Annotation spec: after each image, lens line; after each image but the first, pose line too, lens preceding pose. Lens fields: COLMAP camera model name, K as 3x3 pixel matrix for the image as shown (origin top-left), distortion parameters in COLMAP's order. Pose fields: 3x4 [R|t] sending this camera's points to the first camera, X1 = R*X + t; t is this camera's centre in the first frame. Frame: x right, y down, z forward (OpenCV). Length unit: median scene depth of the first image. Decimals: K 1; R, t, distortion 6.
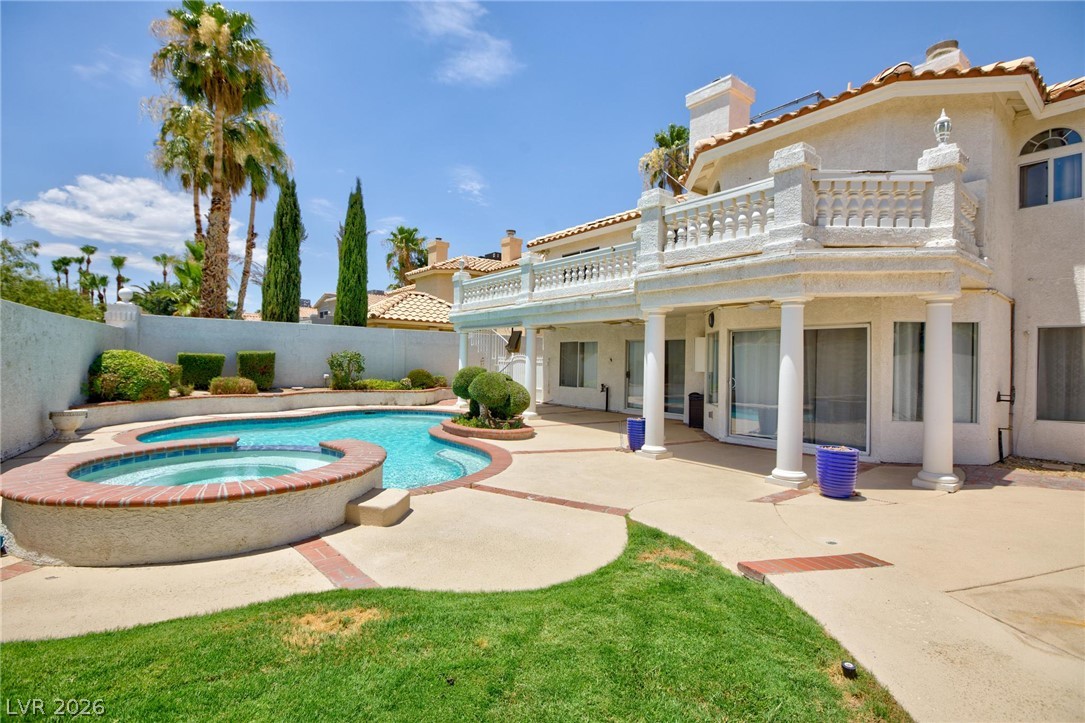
lens RADIAL K [[520.0, 0, 560.2], [0, 520.0, 363.4], [0, 0, 1]] dist [-0.001234, -0.000303]
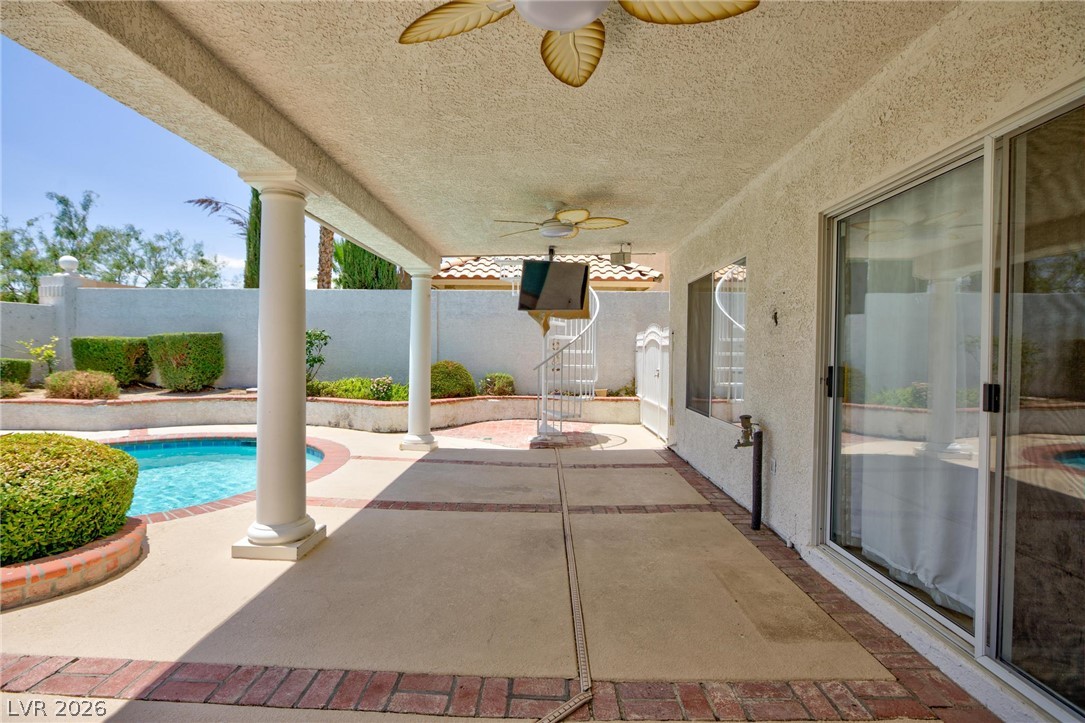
lens RADIAL K [[516.7, 0, 527.4], [0, 516.7, 364.0], [0, 0, 1]] dist [0.000000, 0.000472]
pose [[0.758395, 0.009887, -0.651720, 0.164416], [0.003953, 0.999797, 0.019767, 0.005167], [0.651783, -0.017568, 0.758202, 0.715488]]
